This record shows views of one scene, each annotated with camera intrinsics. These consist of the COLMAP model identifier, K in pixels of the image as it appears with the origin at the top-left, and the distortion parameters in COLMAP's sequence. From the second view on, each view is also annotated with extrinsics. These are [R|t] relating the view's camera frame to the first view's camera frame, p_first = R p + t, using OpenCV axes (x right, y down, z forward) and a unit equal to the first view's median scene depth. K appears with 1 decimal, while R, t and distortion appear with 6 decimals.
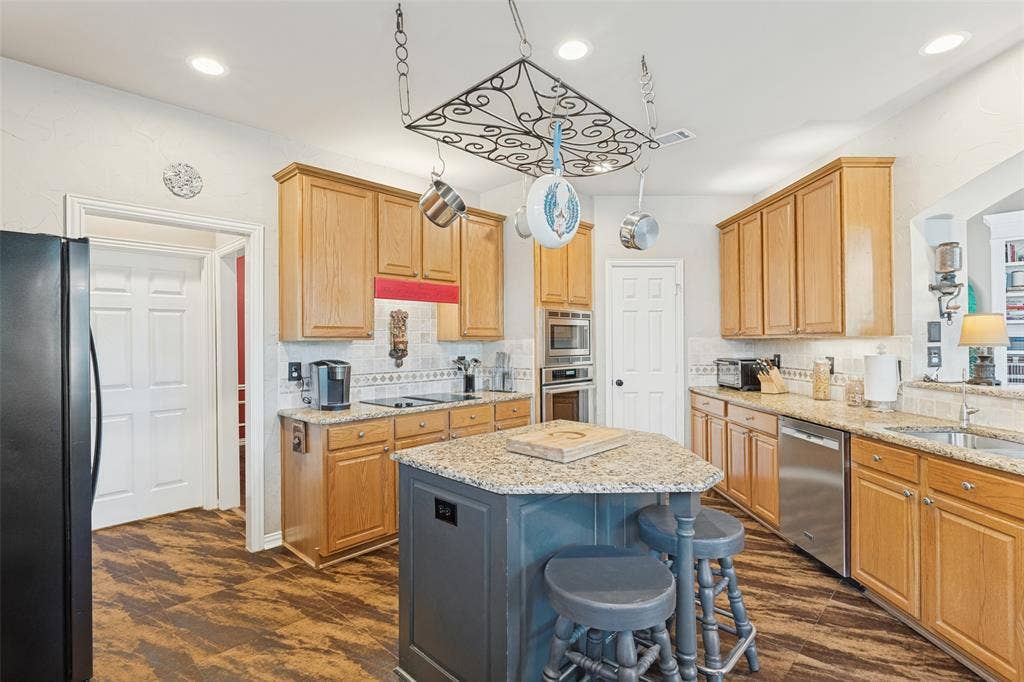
lens RADIAL K [[474.1, 0, 512.0], [0, 474.1, 341.0], [0, 0, 1]] dist [-0.001728, -0.000383]
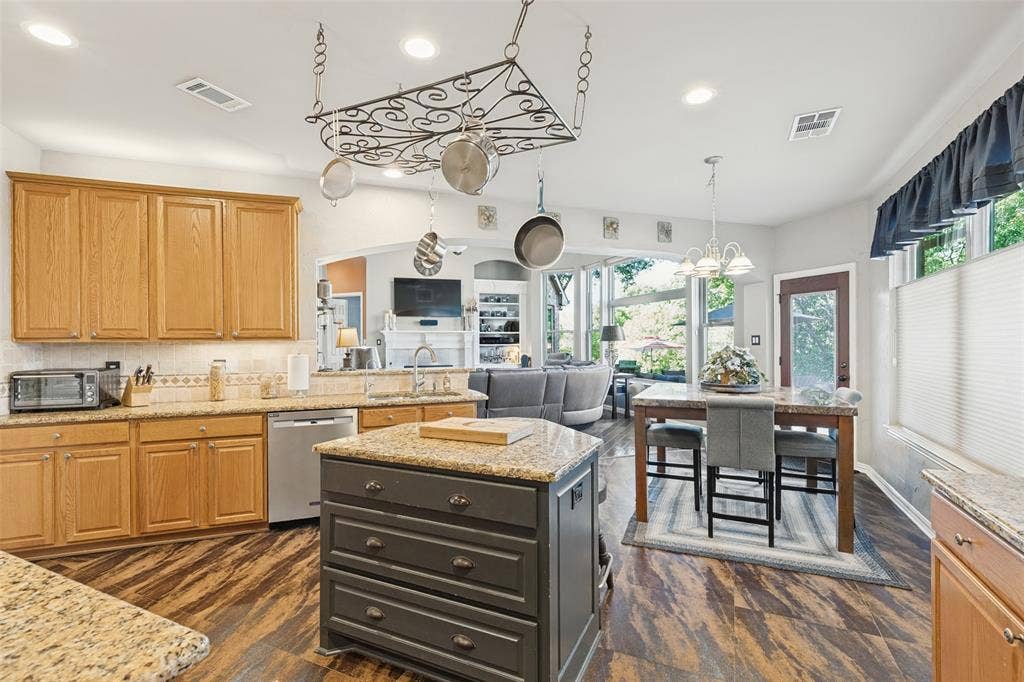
lens RADIAL K [[474.1, 0, 512.0], [0, 474.1, 341.0], [0, 0, 1]] dist [-0.001728, -0.000383]
pose [[-0.319968, 0.009663, 0.947379, -1.077073], [0.005947, 0.999949, -0.008191, 0.005463], [-0.947410, 0.003013, -0.320009, 0.937707]]
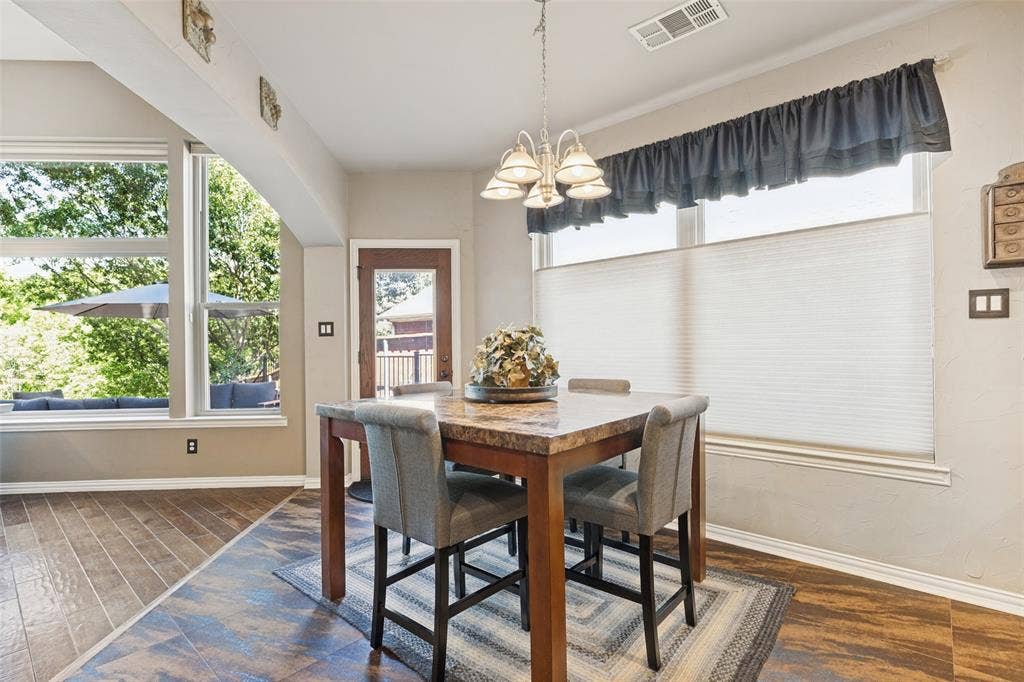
lens RADIAL K [[474.1, 0, 512.0], [0, 474.1, 341.0], [0, 0, 1]] dist [-0.001728, -0.000383]
pose [[-0.998386, 0.020387, -0.053001, 0.549211], [0.020939, 0.999732, -0.009864, 0.073262], [0.052786, -0.010958, -0.998546, 0.627346]]
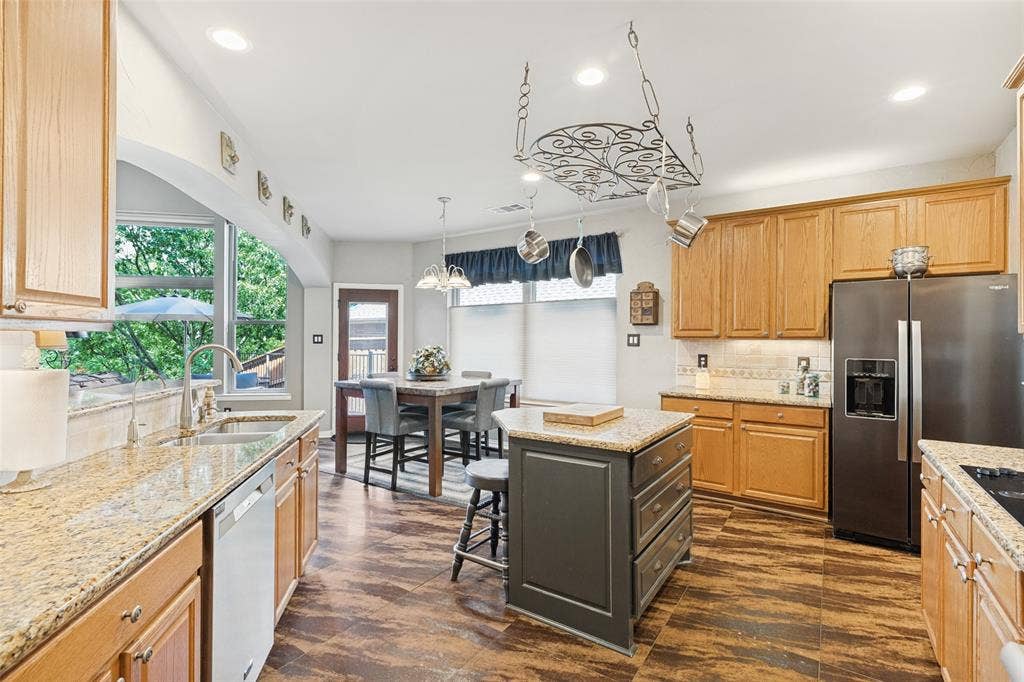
lens RADIAL K [[474.1, 0, 512.0], [0, 474.1, 341.0], [0, 0, 1]] dist [-0.001728, -0.000383]
pose [[-0.984596, 0.004178, -0.174793, 0.492352], [0.003893, 0.999990, 0.001972, -0.003589], [0.174799, 0.001261, -0.984603, 2.006071]]
